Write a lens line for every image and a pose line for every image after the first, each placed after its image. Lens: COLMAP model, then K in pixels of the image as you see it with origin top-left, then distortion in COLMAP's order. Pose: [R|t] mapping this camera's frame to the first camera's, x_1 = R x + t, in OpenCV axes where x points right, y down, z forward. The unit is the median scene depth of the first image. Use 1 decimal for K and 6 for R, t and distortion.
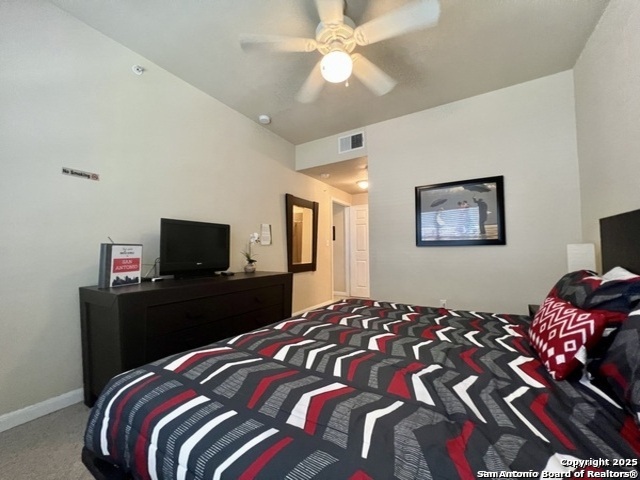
lens RADIAL K [[253.6, 0, 318.2], [0, 253.6, 238.0], [0, 0, 1]] dist [-0.002080, -0.000111]
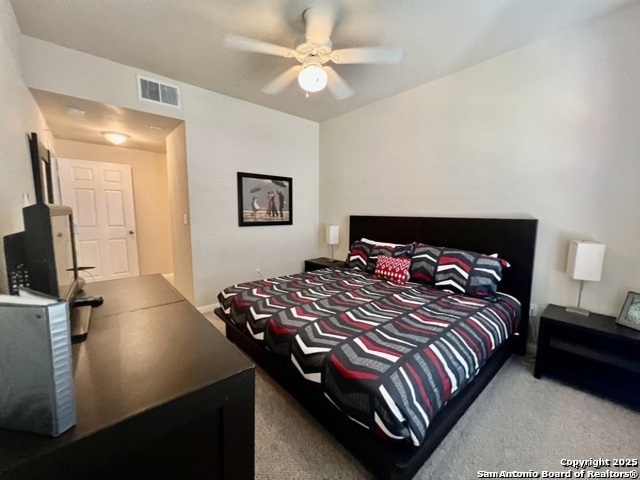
lens RADIAL K [[259.3, 0, 314.2], [0, 259.3, 238.0], [0, 0, 1]] dist [0.008130, 0.000315]
pose [[0.306811, -0.092016, 0.947312, -0.713399], [-0.052928, 0.992126, 0.113511, -0.078244], [-0.950298, -0.084965, 0.299525, 0.399361]]
